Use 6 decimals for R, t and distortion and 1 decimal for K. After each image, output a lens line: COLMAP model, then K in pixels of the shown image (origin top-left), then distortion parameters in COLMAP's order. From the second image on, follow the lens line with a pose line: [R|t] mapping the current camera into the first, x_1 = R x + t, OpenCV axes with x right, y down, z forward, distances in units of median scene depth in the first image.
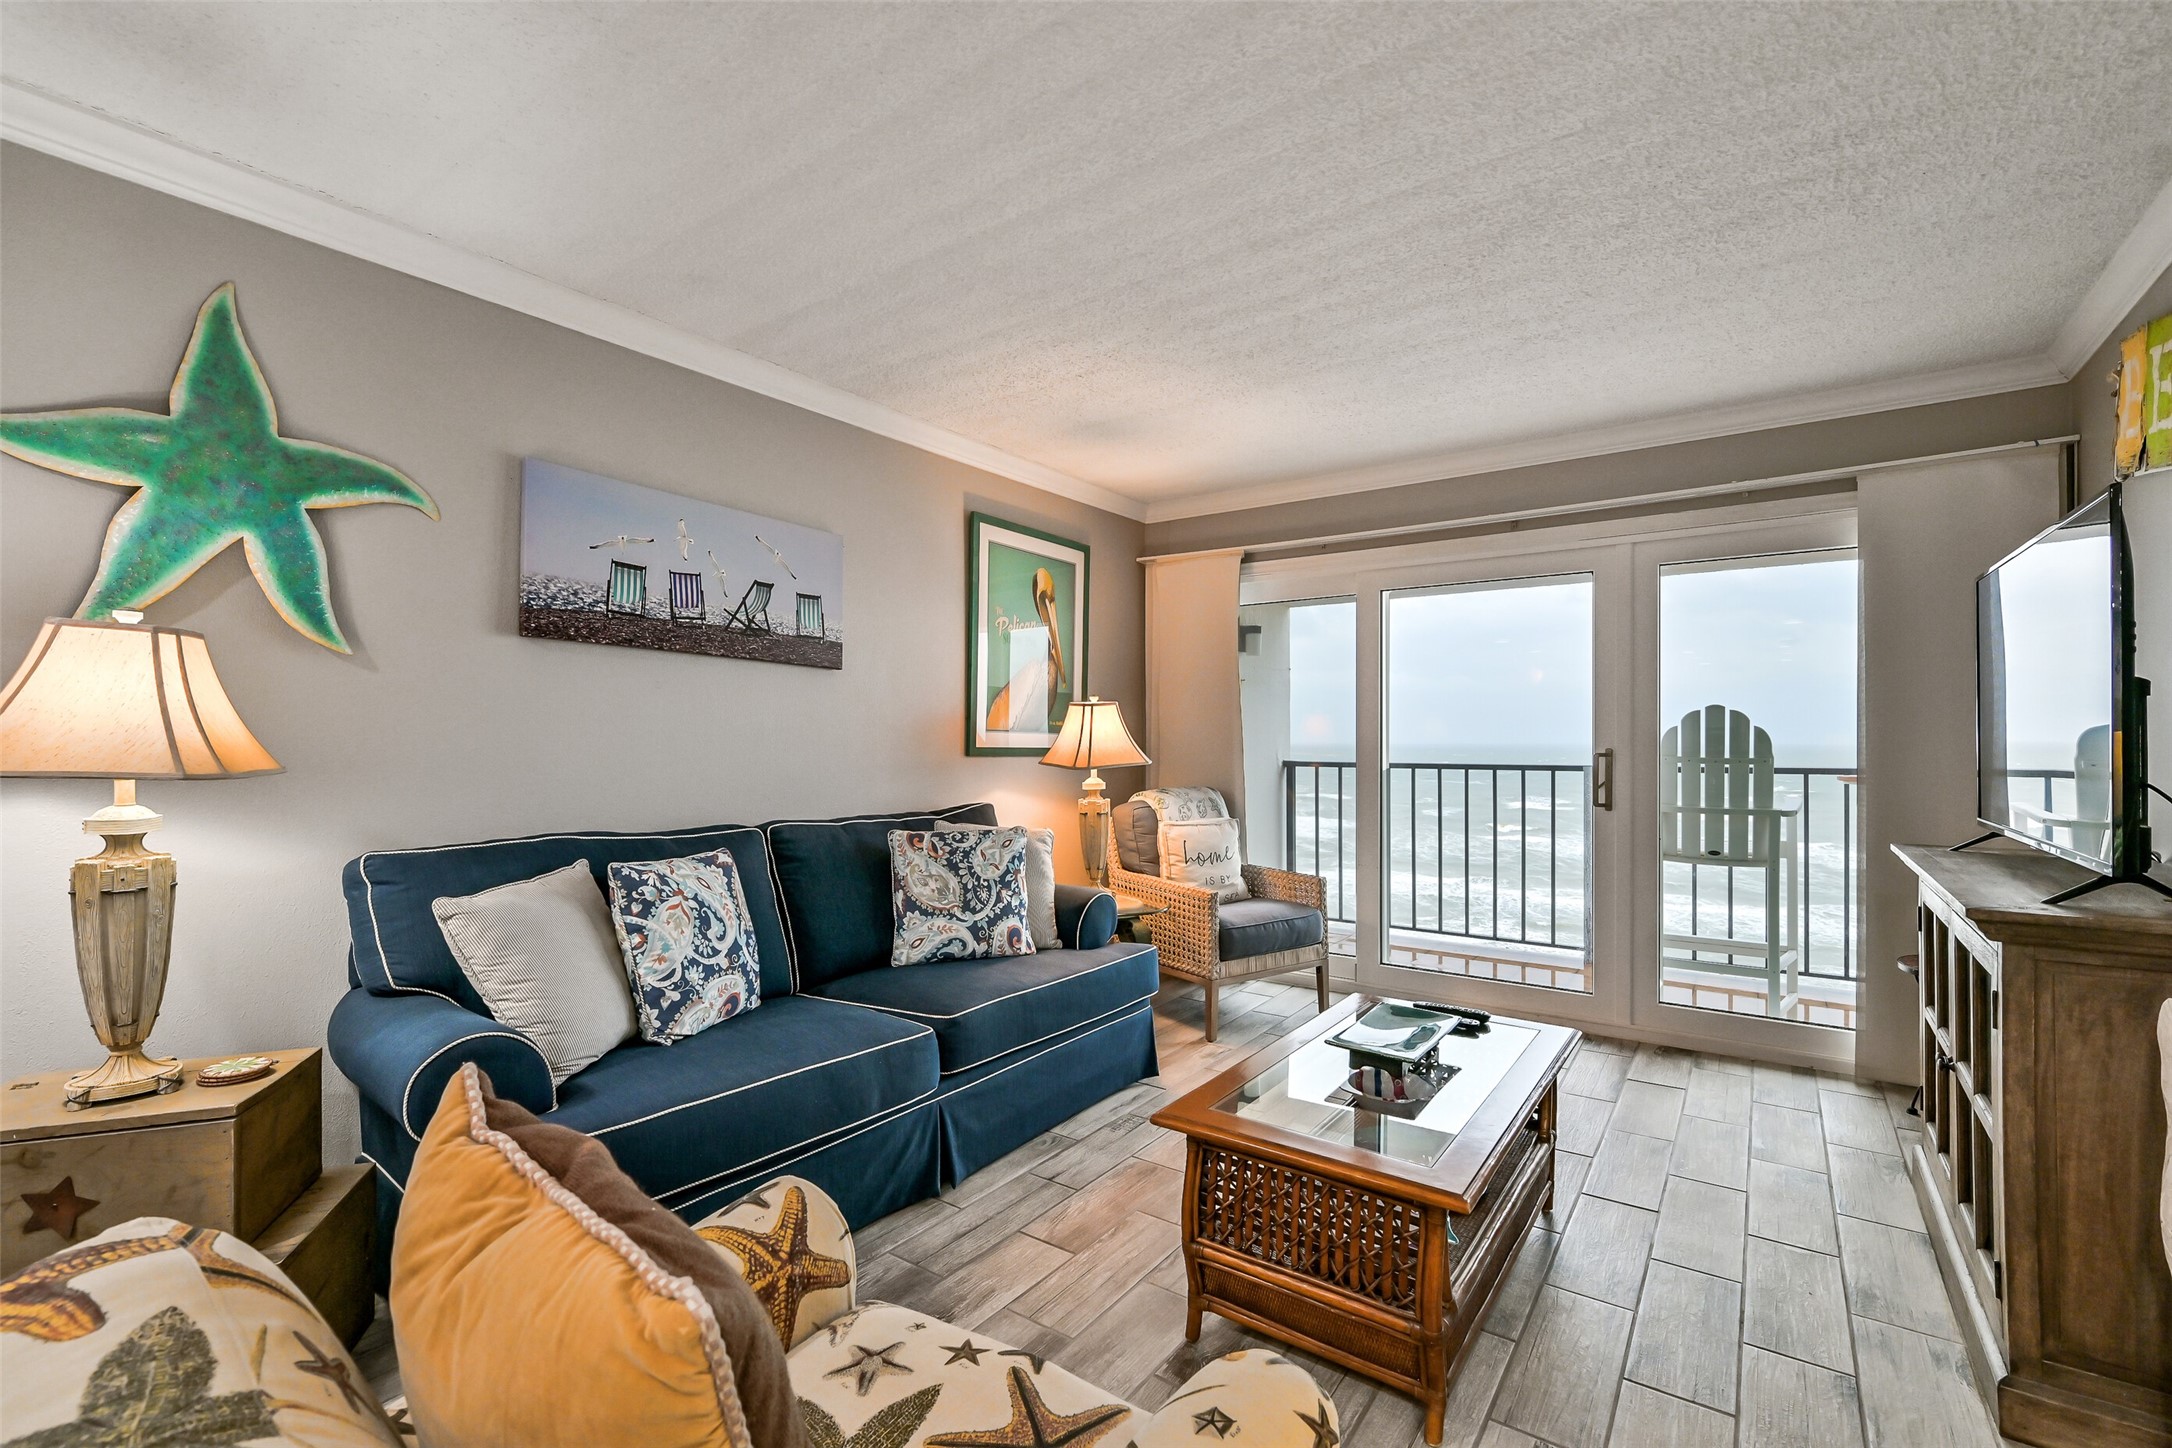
lens RADIAL K [[952.9, 0, 1082.4], [0, 952.9, 726.9], [0, 0, 1]] dist [0.003401, 0.000188]
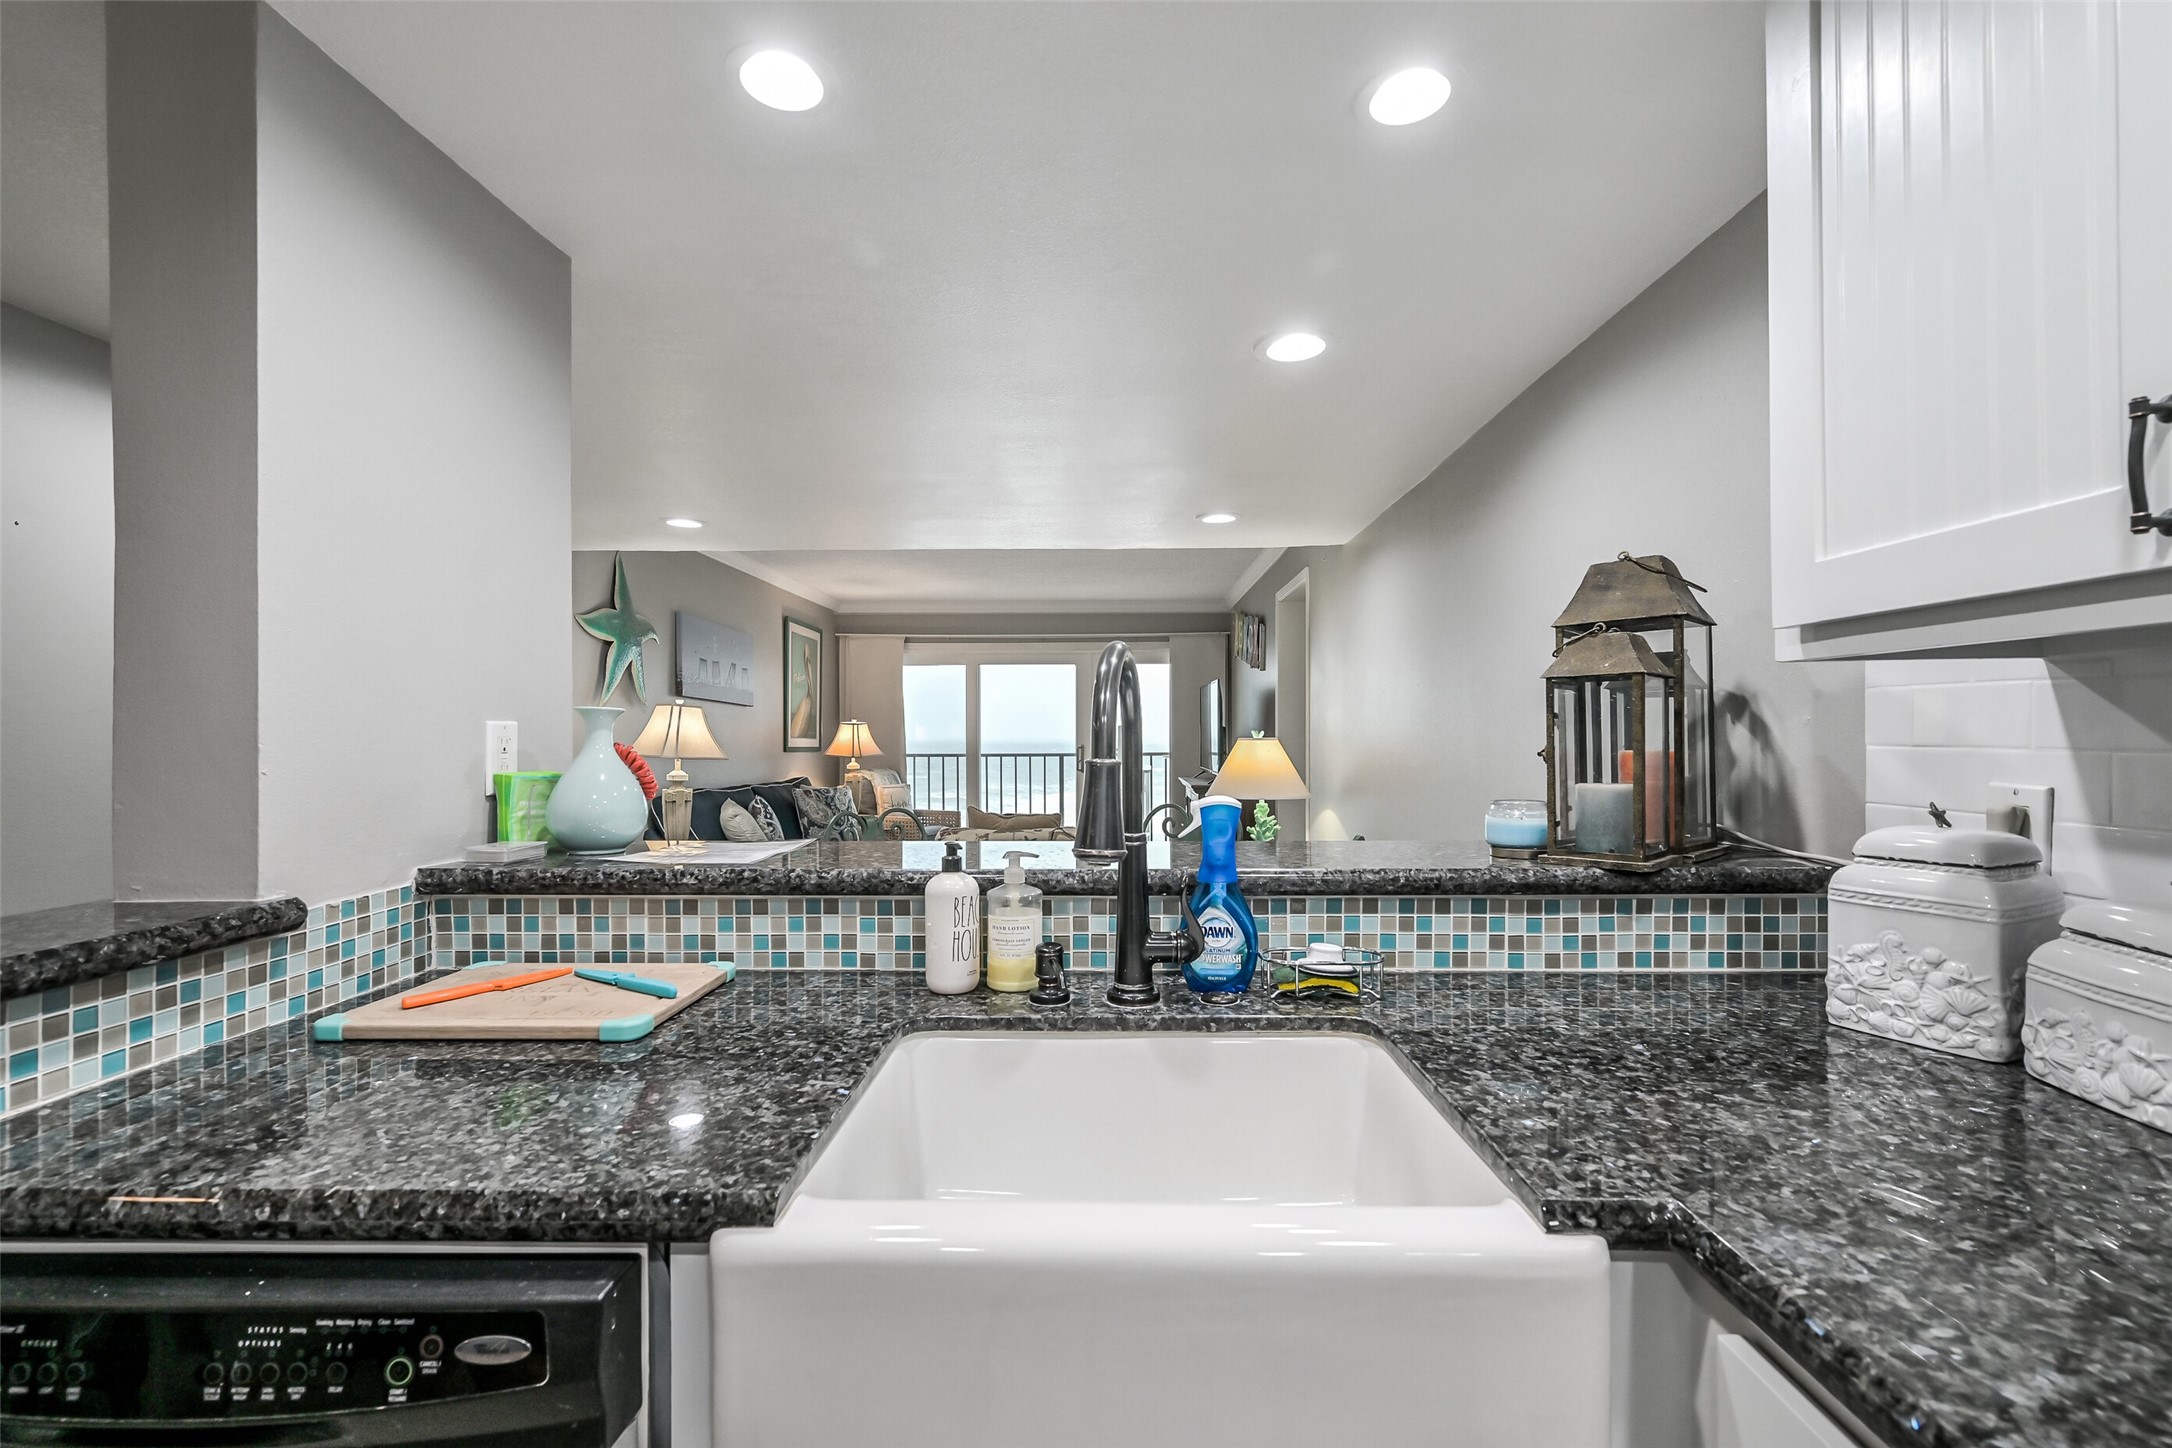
lens RADIAL K [[937.3, 0, 1090.3], [0, 937.3, 728.6], [0, 0, 1]] dist [0.002806, 0.000507]
pose [[0.828071, -0.008563, 0.560558, -0.589596], [0.007640, 0.999963, 0.003990, -0.015374], [-0.560572, 0.000979, 0.828105, -0.732126]]
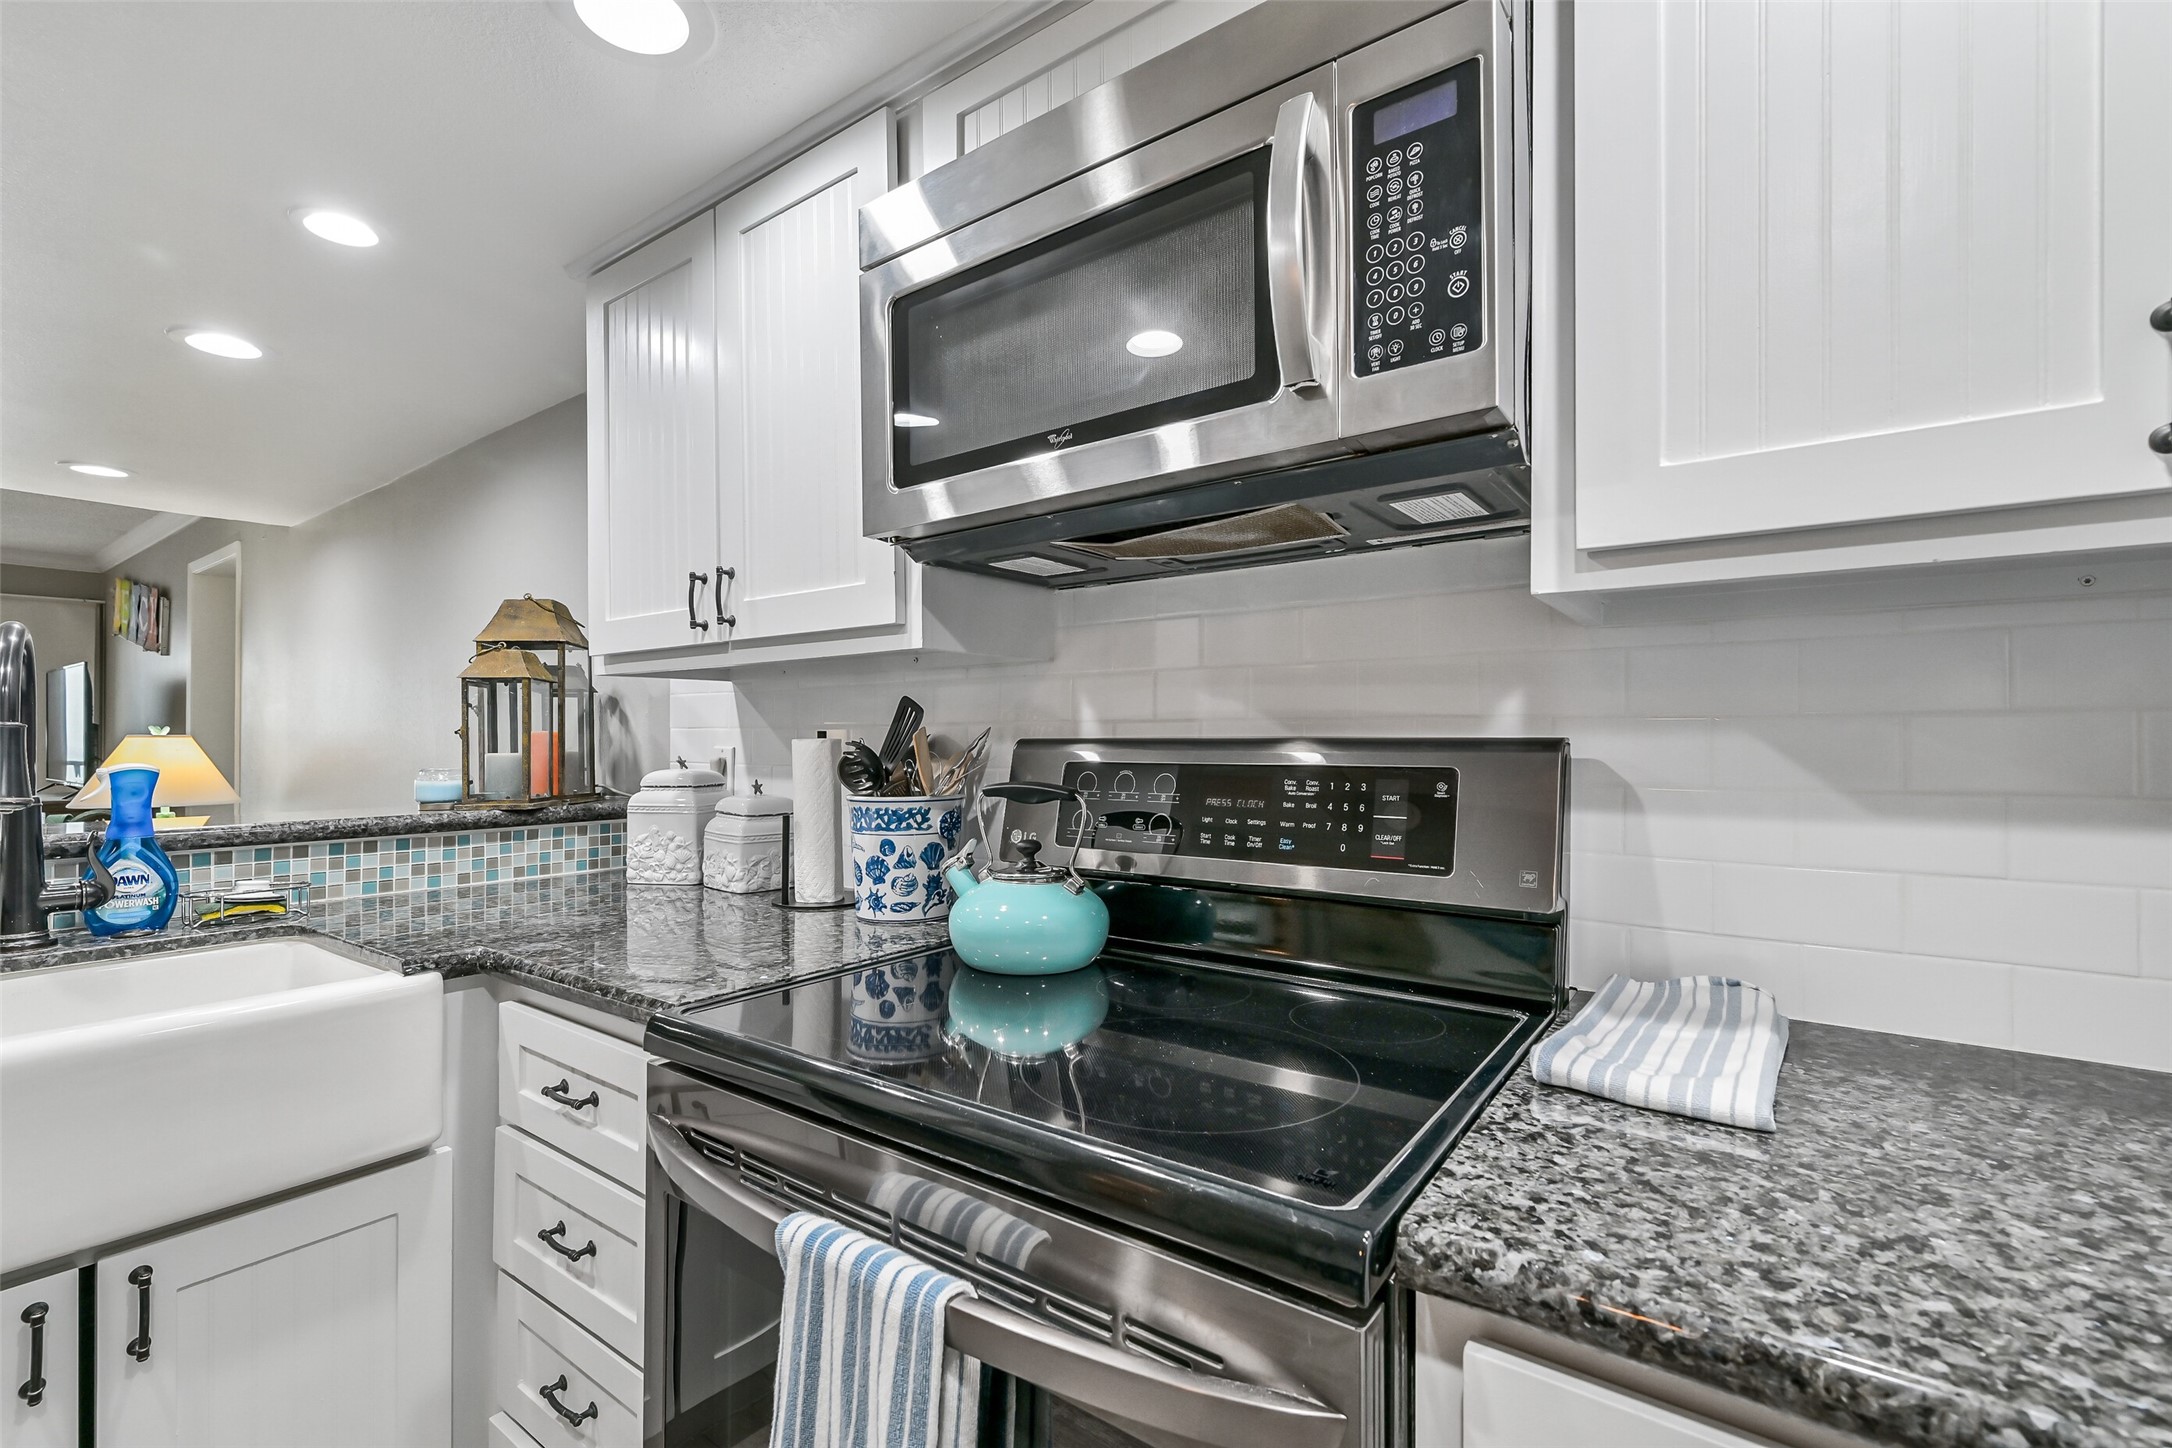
lens RADIAL K [[937.3, 0, 1089.9], [0, 937.3, 739.4], [0, 0, 1]] dist [0.002806, 0.000507]
pose [[0.011940, -0.007387, 0.999901, -1.666301], [-0.004946, 0.999960, 0.007447, 0.061840], [-0.999916, -0.005034, 0.011903, -1.741934]]
